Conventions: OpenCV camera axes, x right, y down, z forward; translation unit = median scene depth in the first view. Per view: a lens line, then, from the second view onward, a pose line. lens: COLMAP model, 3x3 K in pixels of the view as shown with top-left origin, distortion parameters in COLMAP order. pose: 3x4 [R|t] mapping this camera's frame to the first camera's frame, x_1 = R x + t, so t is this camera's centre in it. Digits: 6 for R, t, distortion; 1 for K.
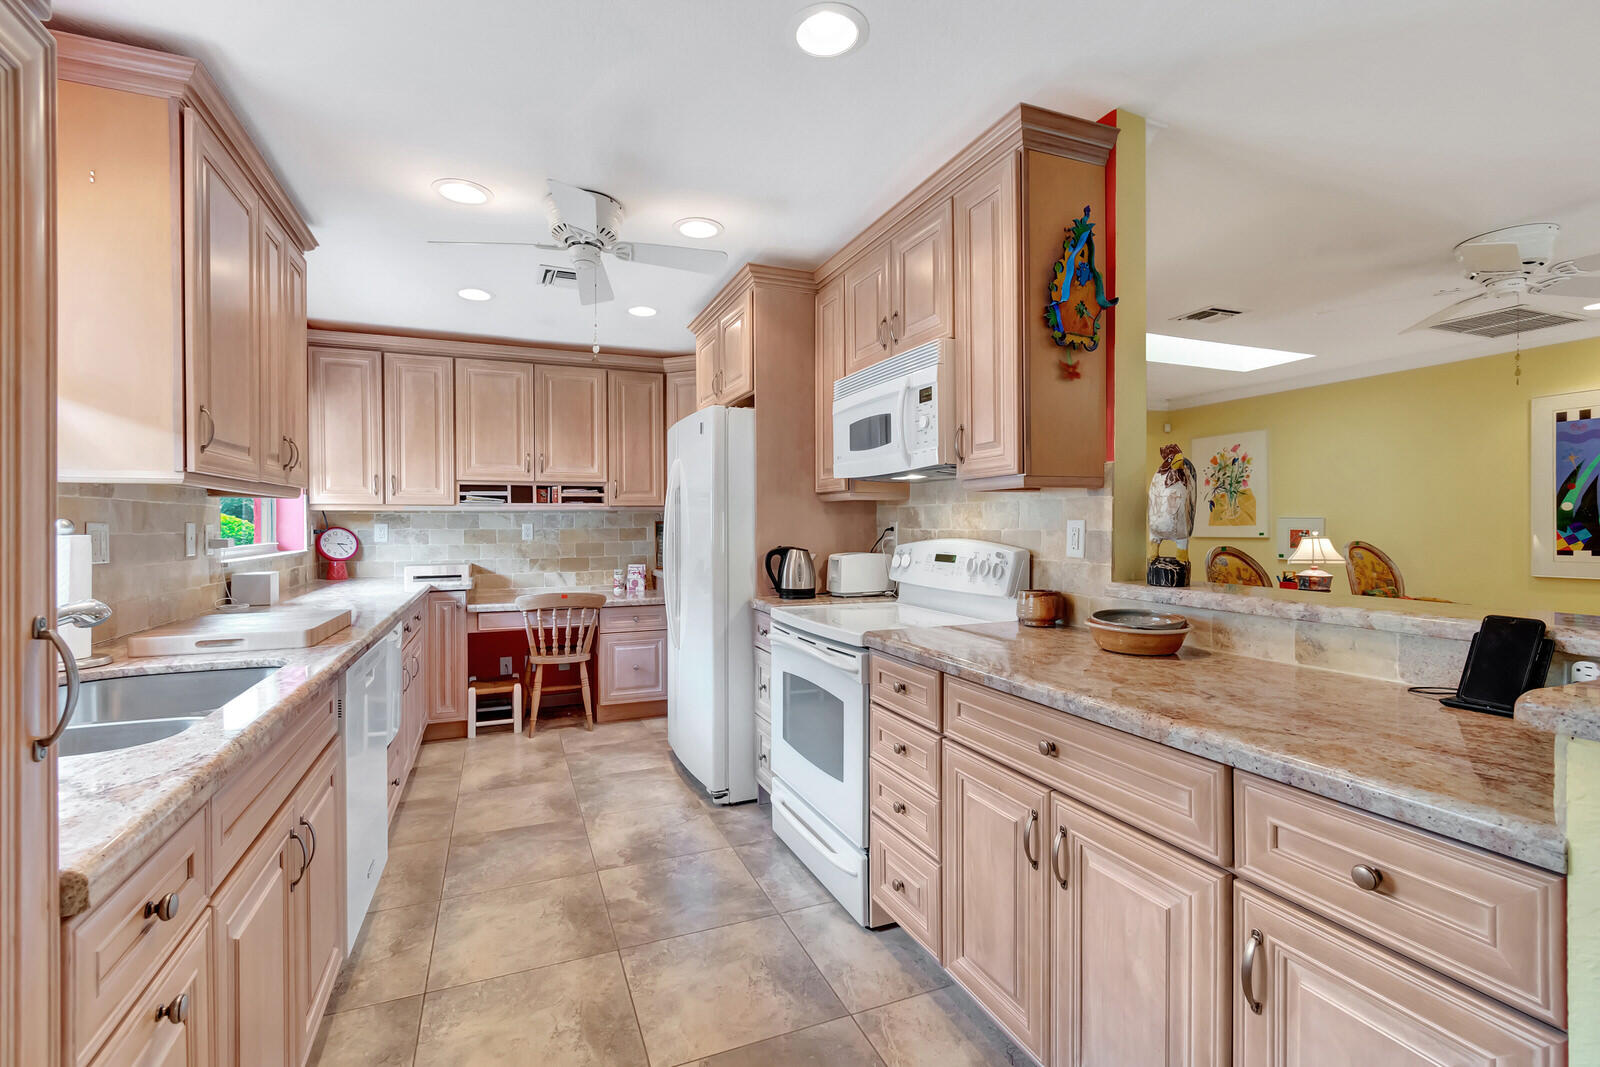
lens RADIAL K [[728.1, 0, 778.4], [0, 728.1, 529.8], [0, 0, 1]] dist [0.000527, -0.000073]
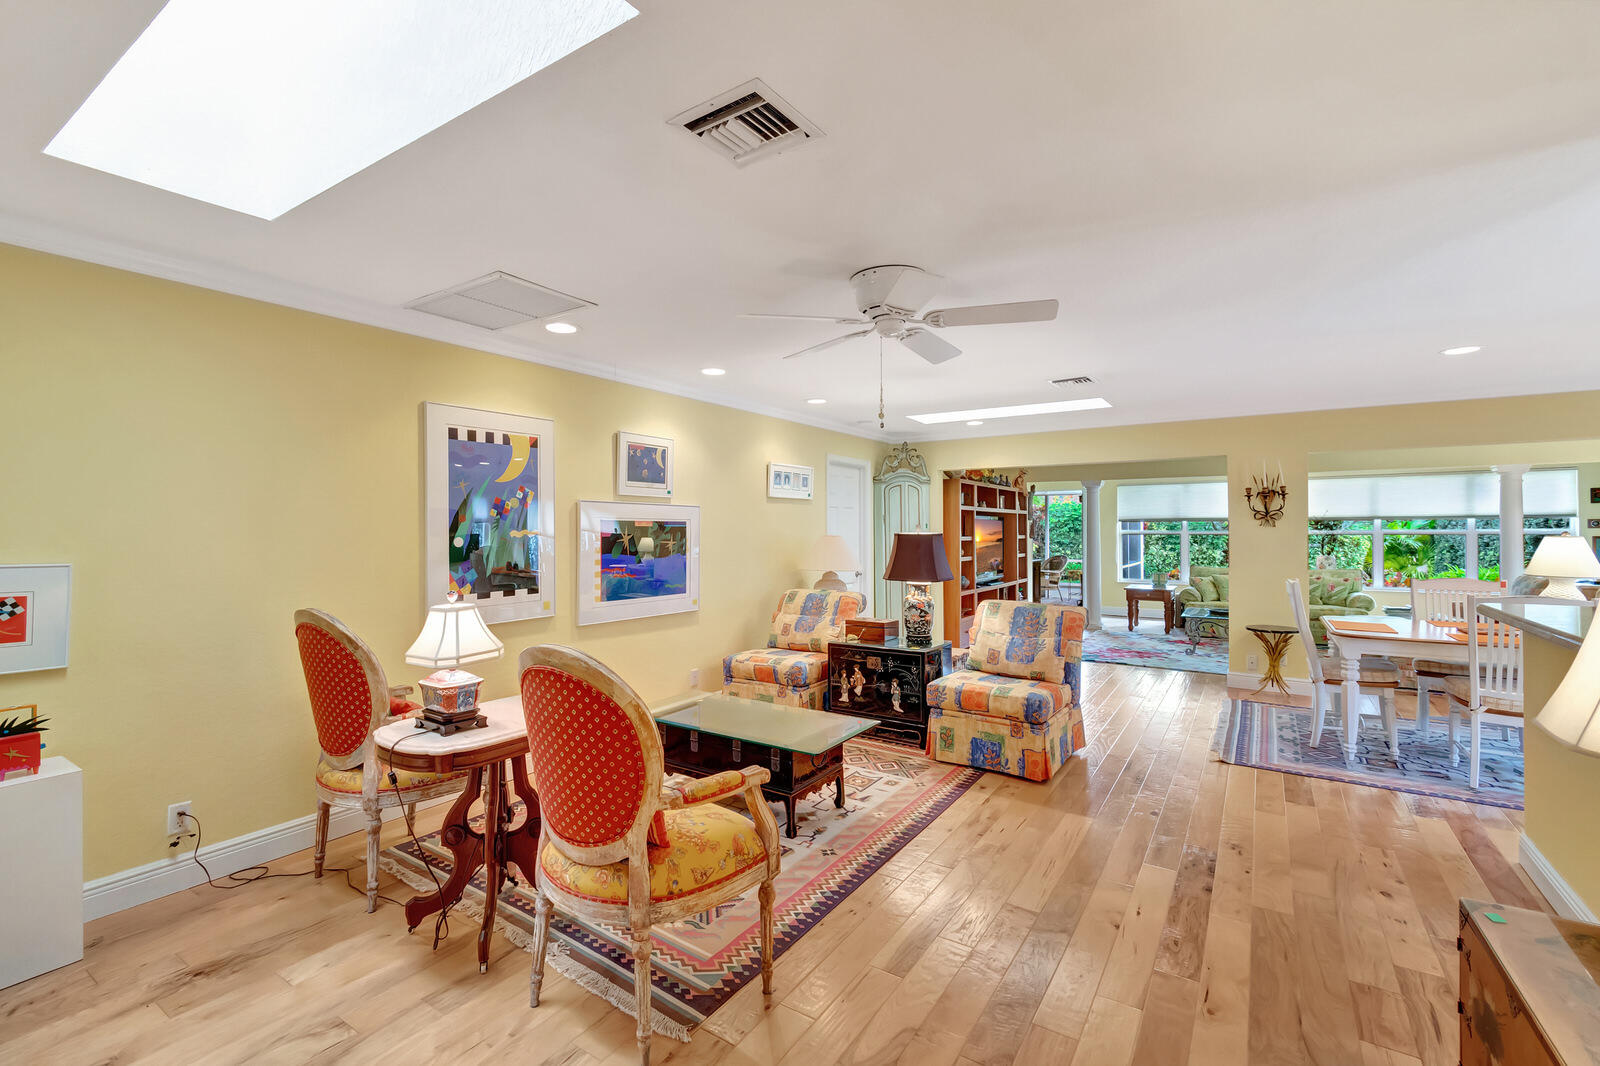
lens RADIAL K [[724.3, 0, 789.4], [0, 724.3, 517.2], [0, 0, 1]] dist [0.005026, -0.000015]
pose [[-0.579599, 0.018672, 0.814688, 0.205451], [0.011127, 0.999826, -0.015000, -0.047460], [-0.814826, 0.000371, -0.579706, 1.254756]]
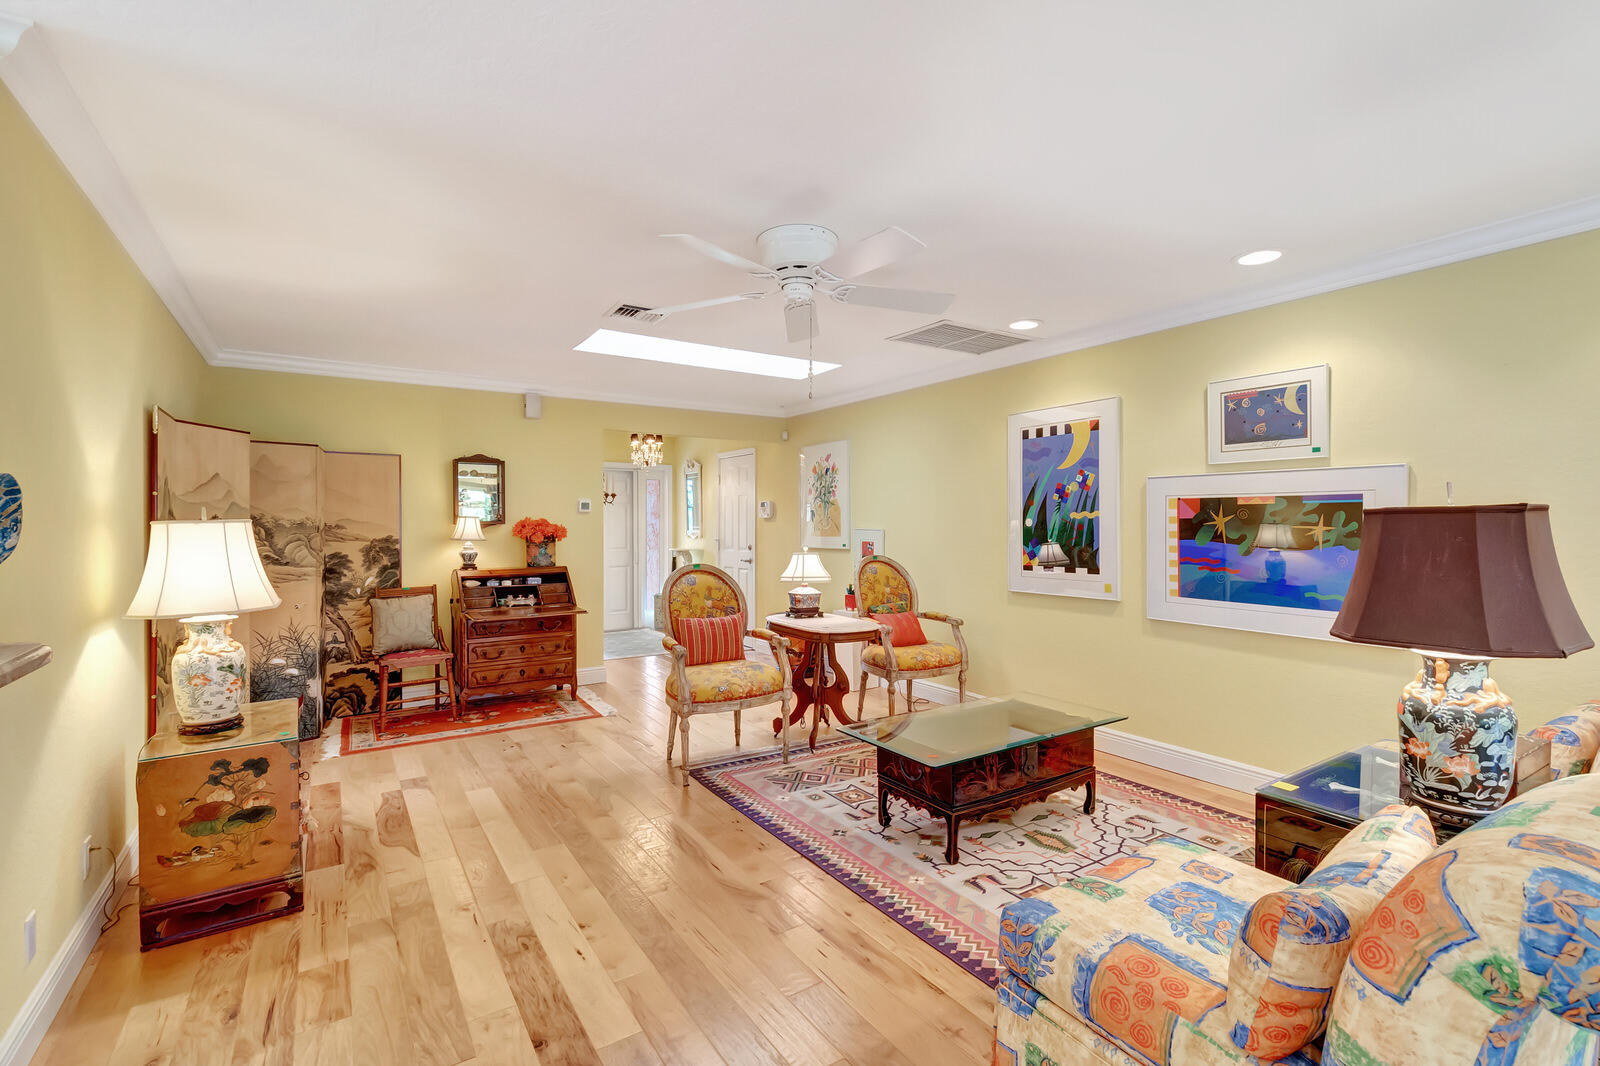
lens RADIAL K [[724.3, 0, 789.4], [0, 724.3, 517.2], [0, 0, 1]] dist [0.005026, -0.000015]
pose [[0.981438, 0.006432, 0.191672, 0.600370], [-0.003118, 0.999840, -0.017587, -0.022096], [-0.191754, 0.016663, 0.981301, 0.076418]]
